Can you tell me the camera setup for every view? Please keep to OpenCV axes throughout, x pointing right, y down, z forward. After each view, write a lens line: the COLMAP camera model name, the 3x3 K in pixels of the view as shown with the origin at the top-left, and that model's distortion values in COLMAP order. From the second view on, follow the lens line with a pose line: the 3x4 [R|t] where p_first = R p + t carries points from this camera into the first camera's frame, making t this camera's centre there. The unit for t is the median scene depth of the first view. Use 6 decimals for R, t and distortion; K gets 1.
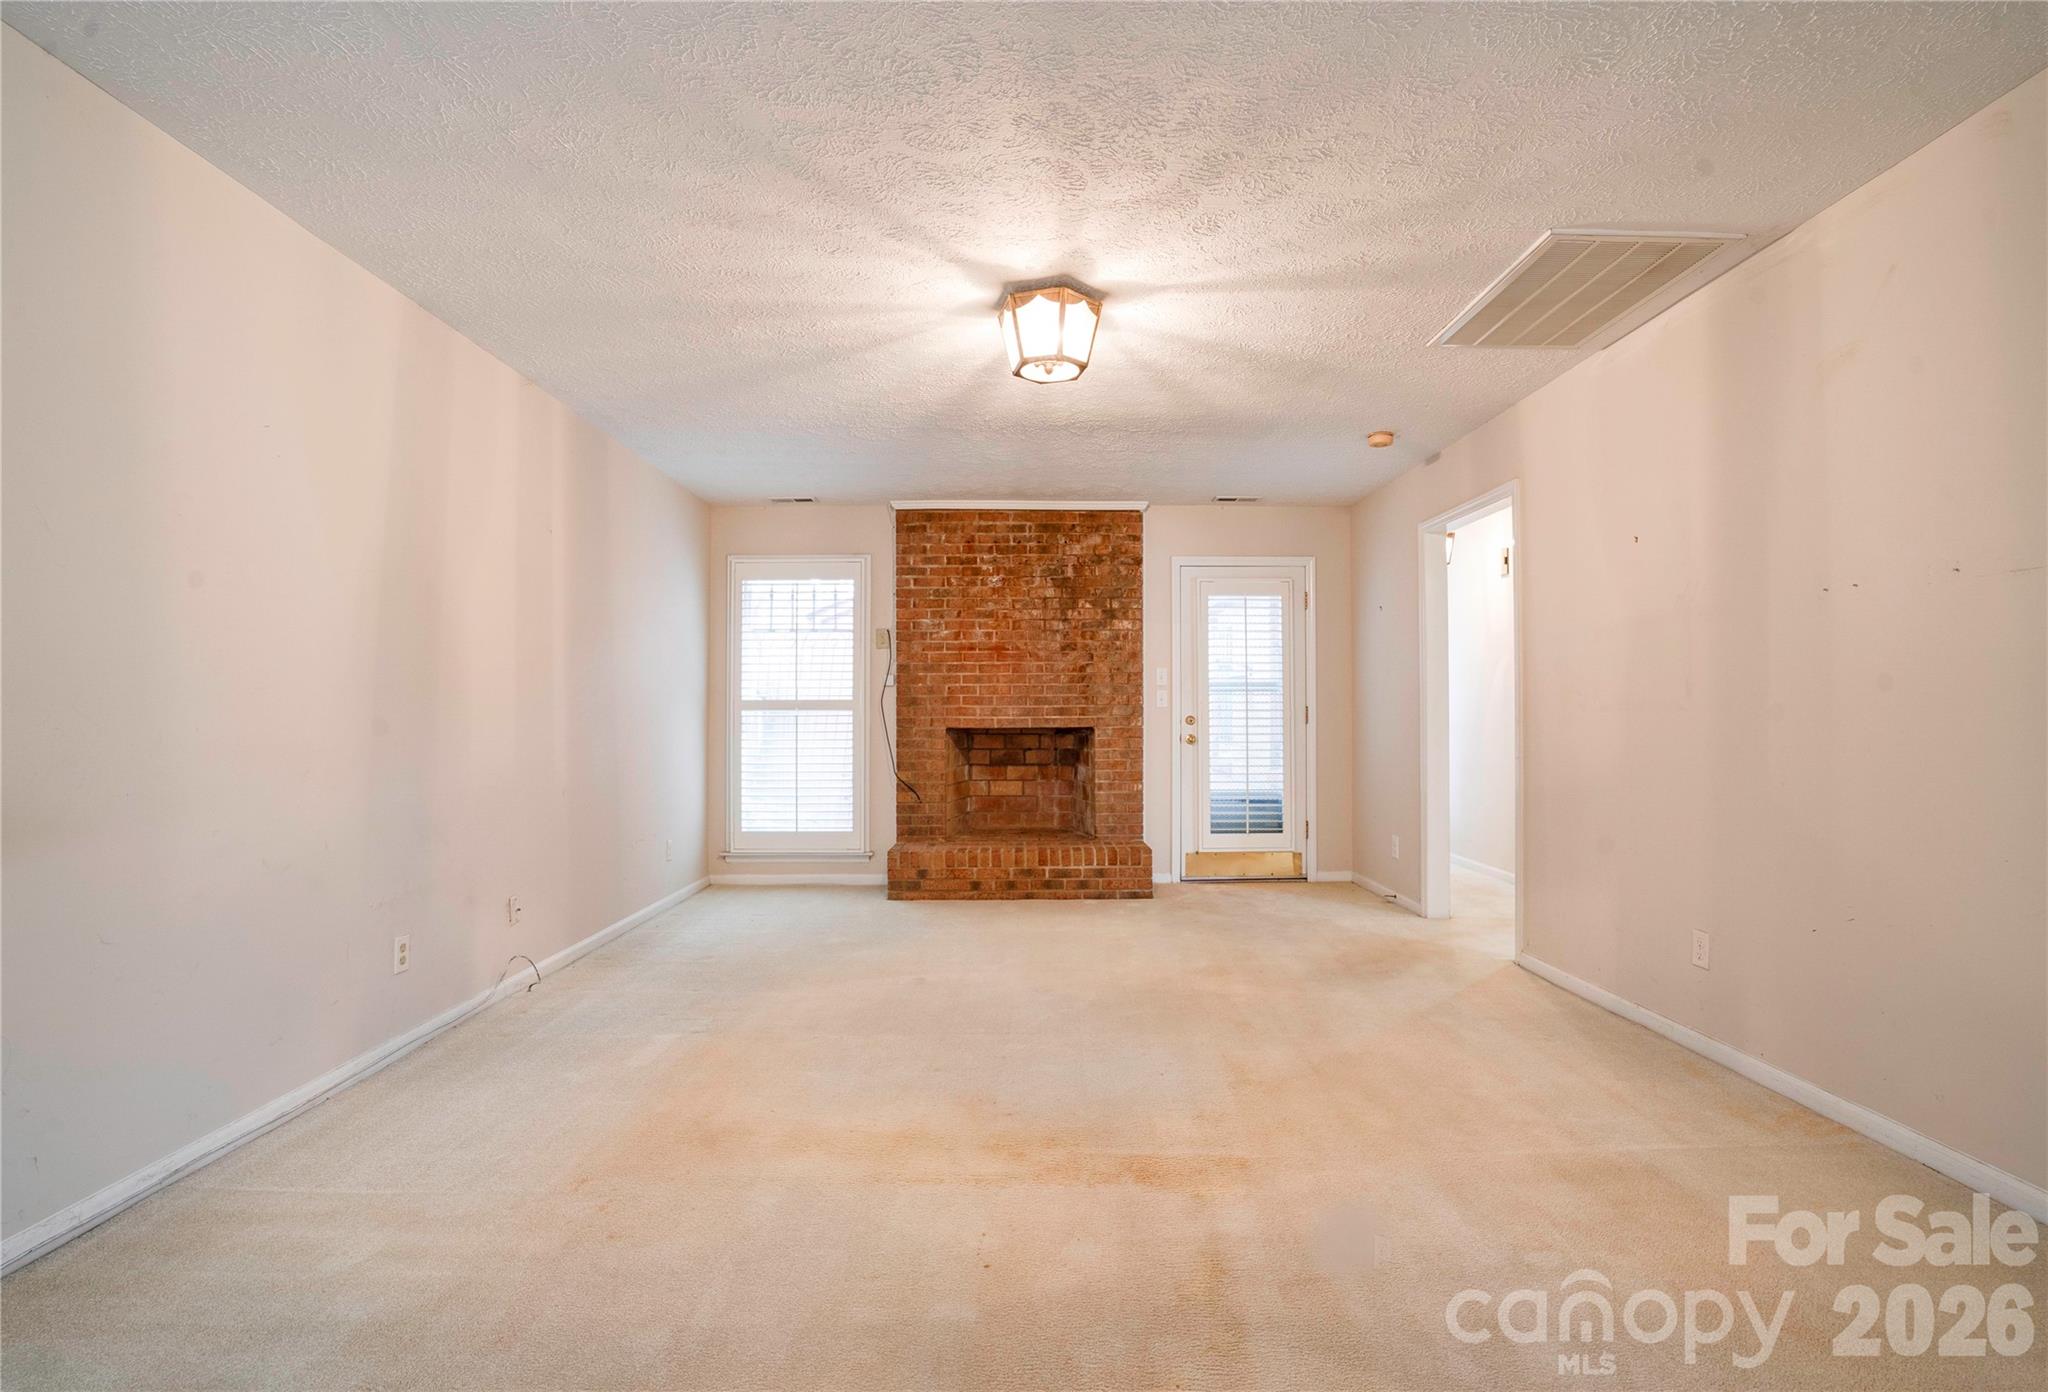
lens RADIAL K [[966.4, 0, 1035.2], [0, 966.4, 709.9], [0, 0, 1]] dist [0.001346, -0.000103]
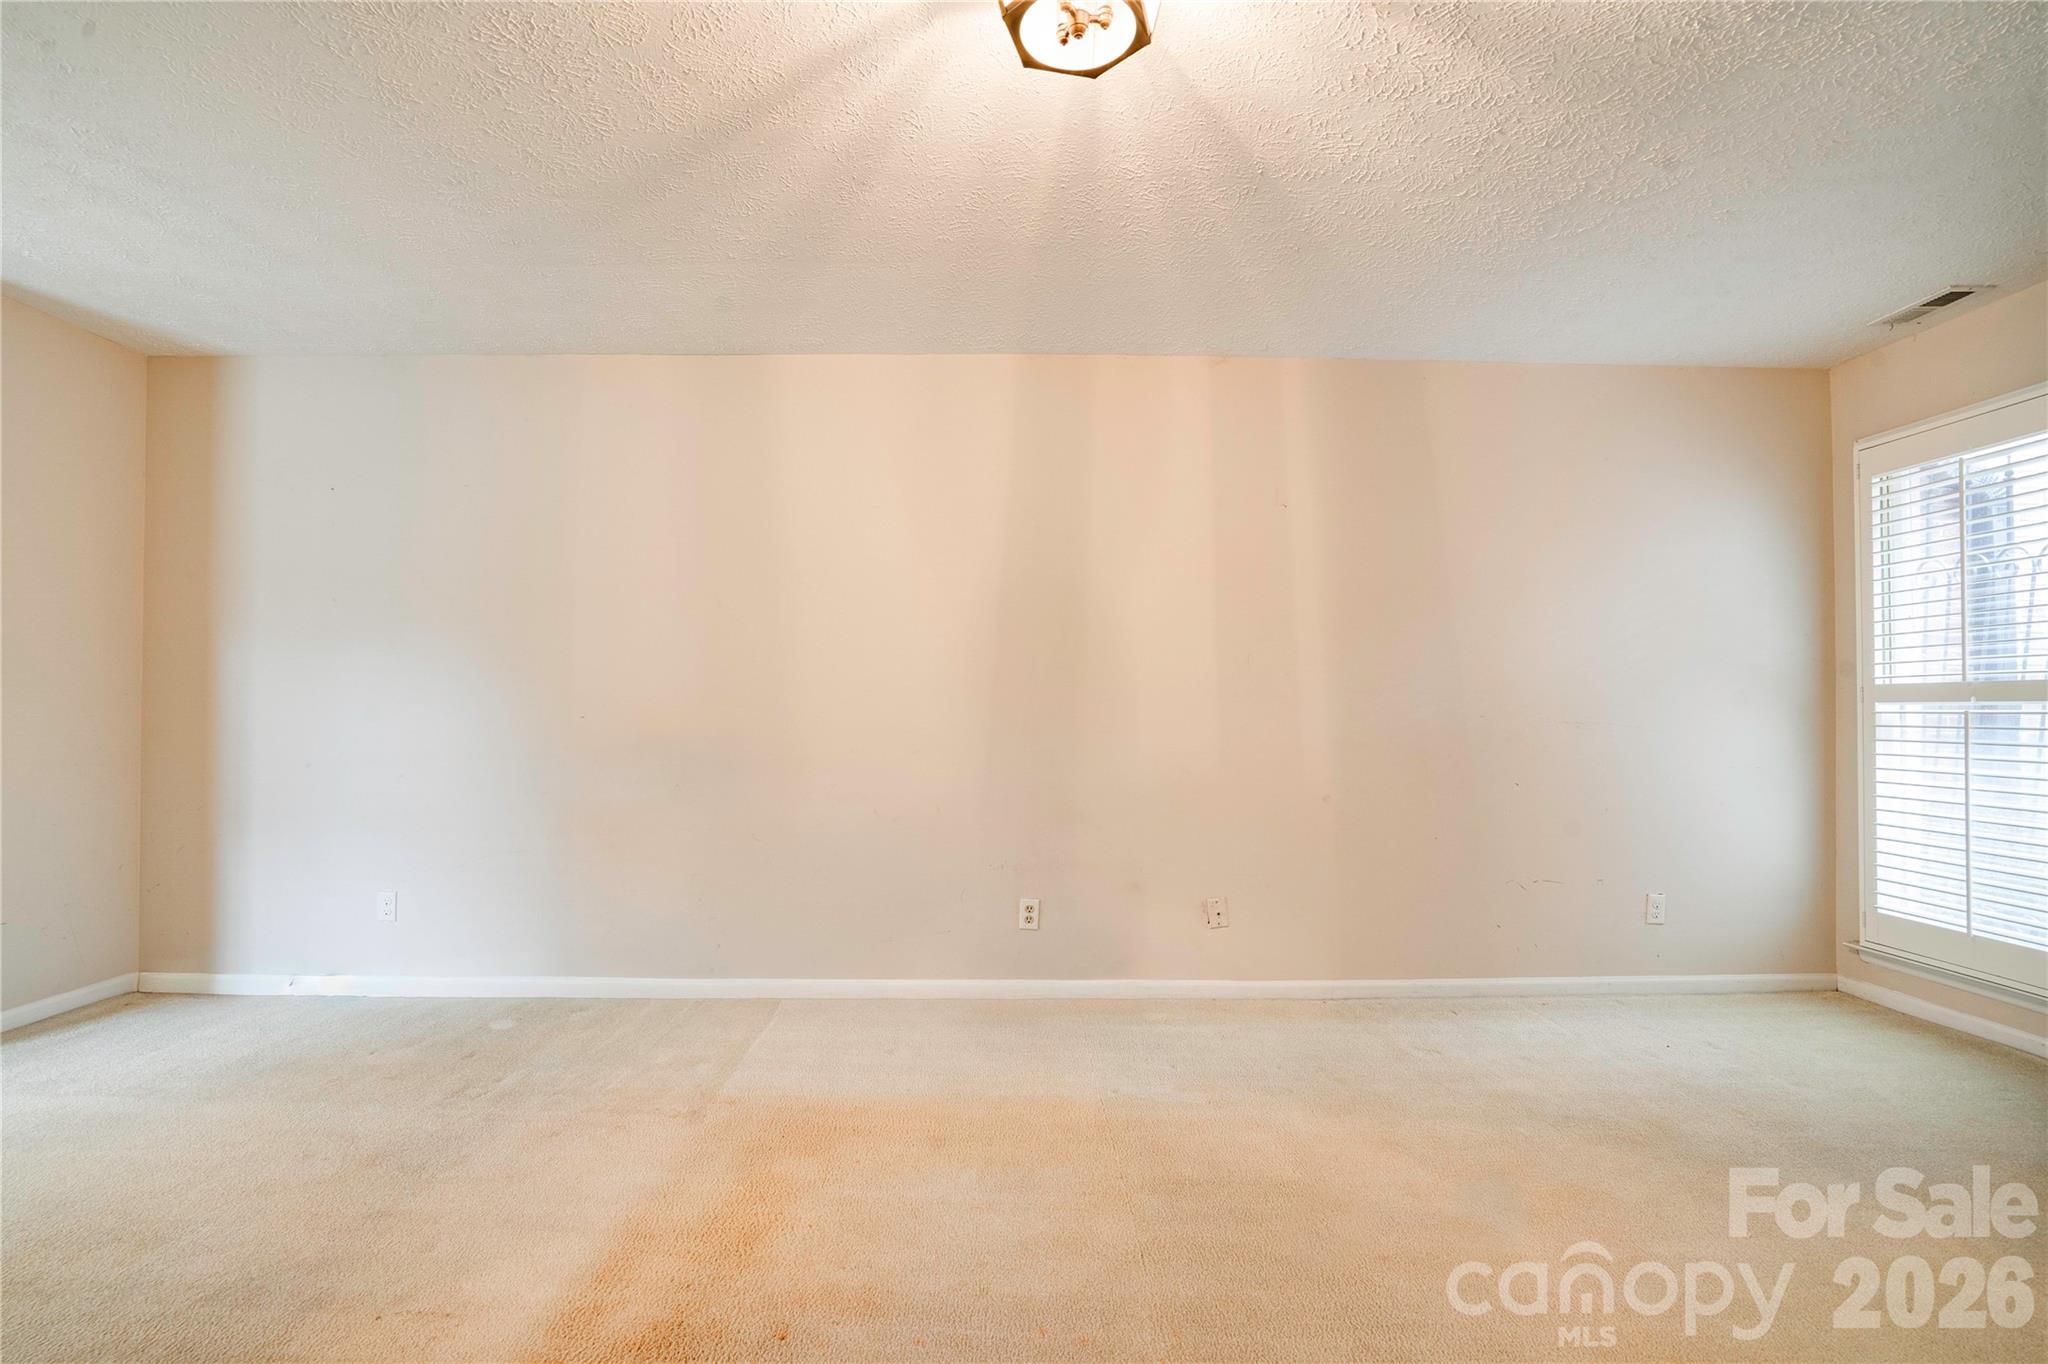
lens RADIAL K [[994.6, 0, 1031.4], [0, 994.6, 686.9], [0, 0, 1]] dist [-0.025827, 0.001243]
pose [[0.011302, -0.019177, -0.999752, 0.272247], [0.003757, 0.999810, -0.019136, 0.000594], [0.999929, -0.003540, 0.011372, 0.490997]]
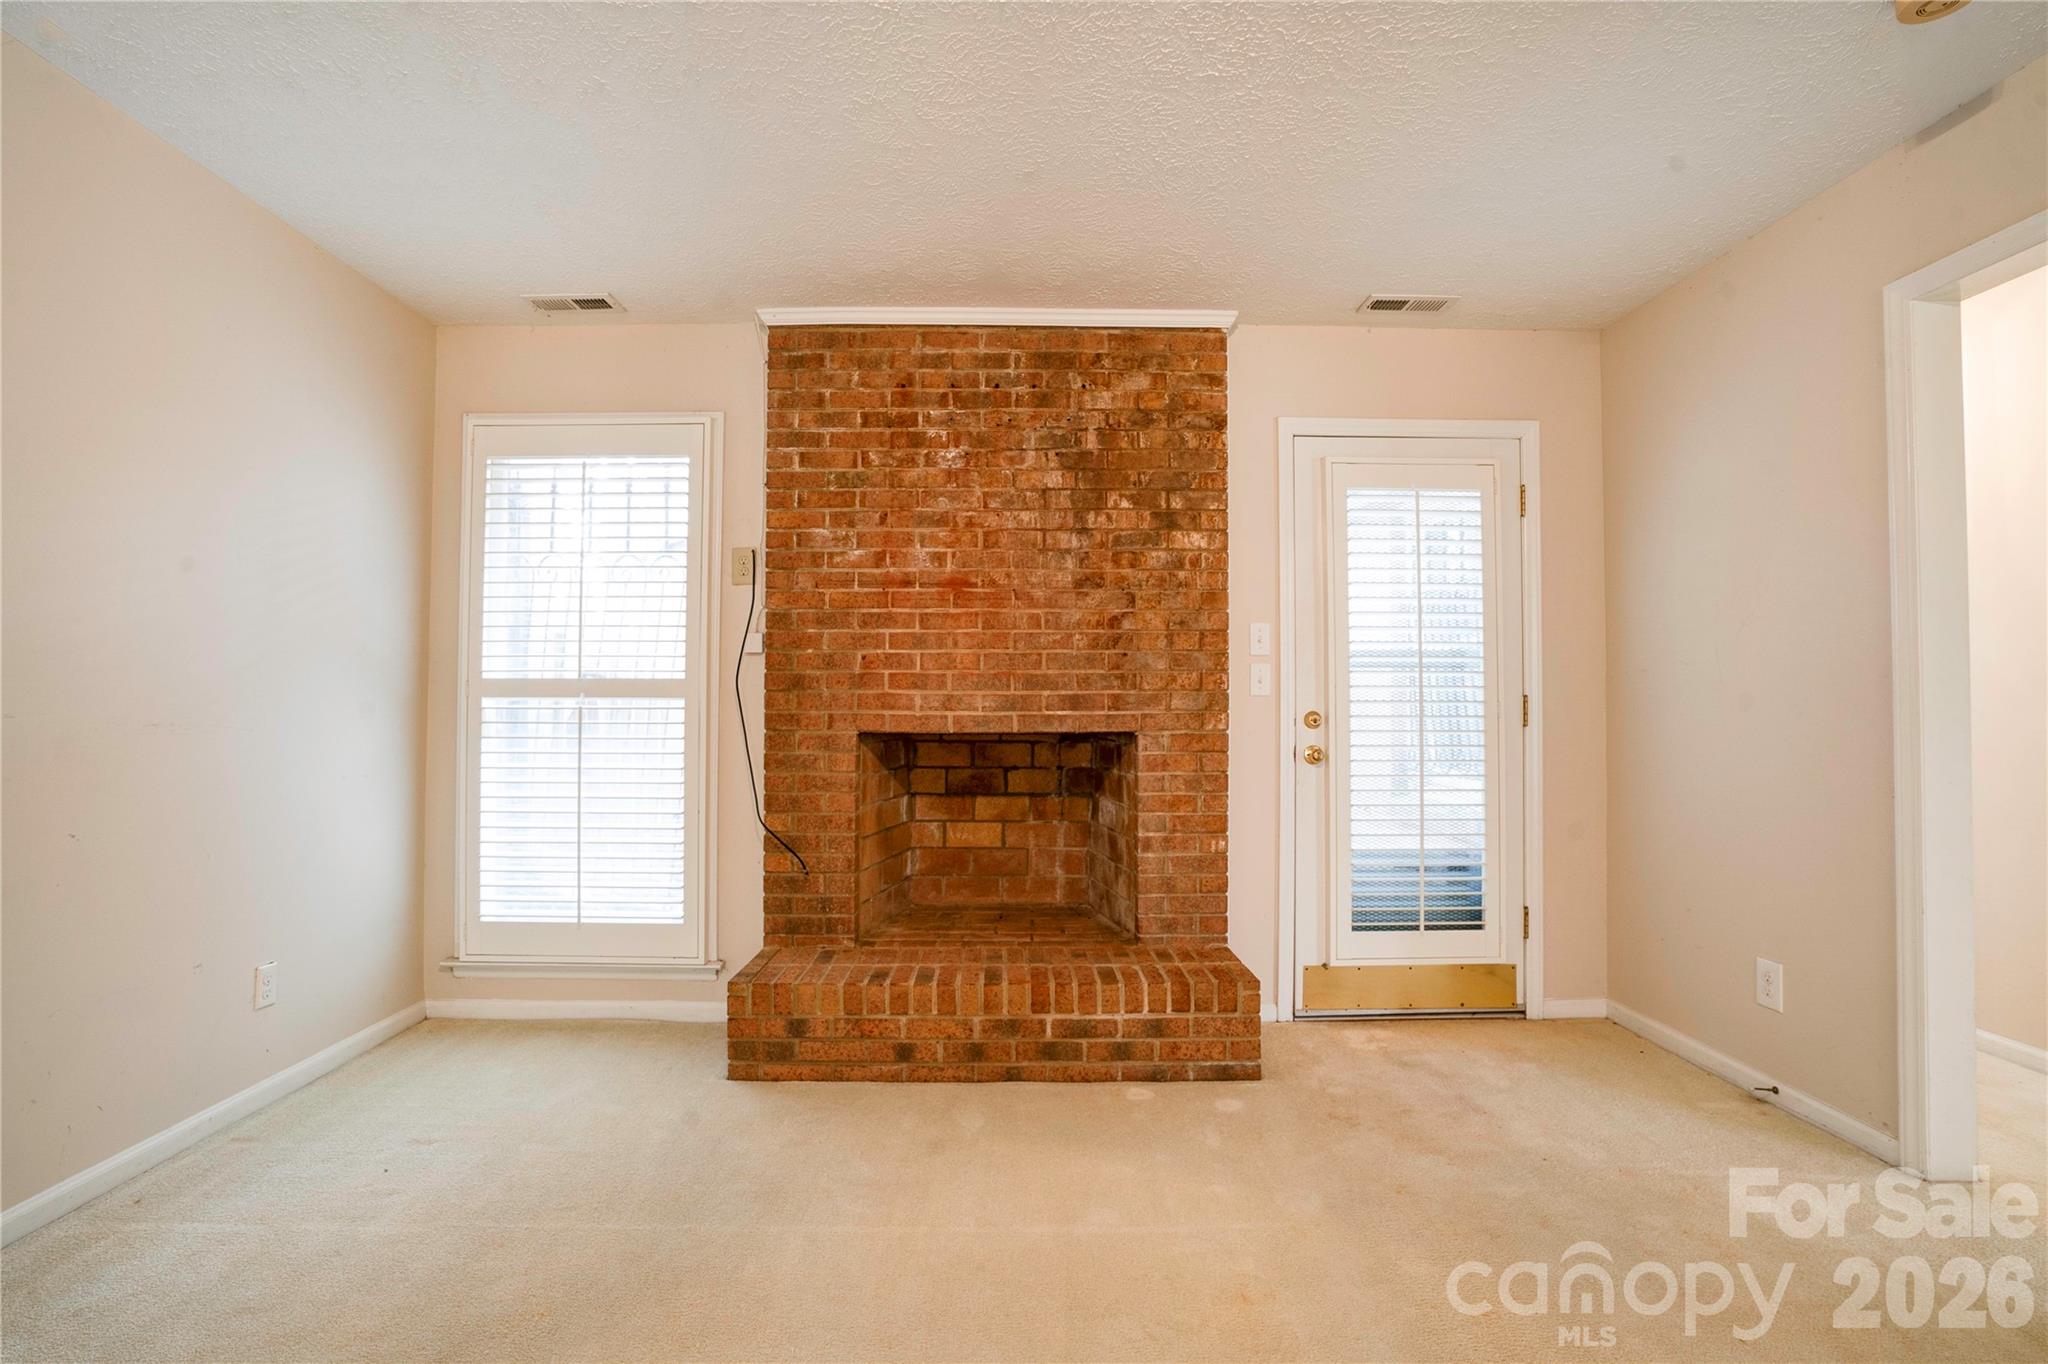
lens RADIAL K [[994.6, 0, 1025.7], [0, 994.6, 669.5], [0, 0, 1]] dist [-0.025827, 0.001243]
pose [[0.999964, 0.004047, -0.007439, 0.004100], [-0.004092, 0.999973, -0.006066, -0.013099], [0.007415, 0.006096, 0.999954, 0.451583]]
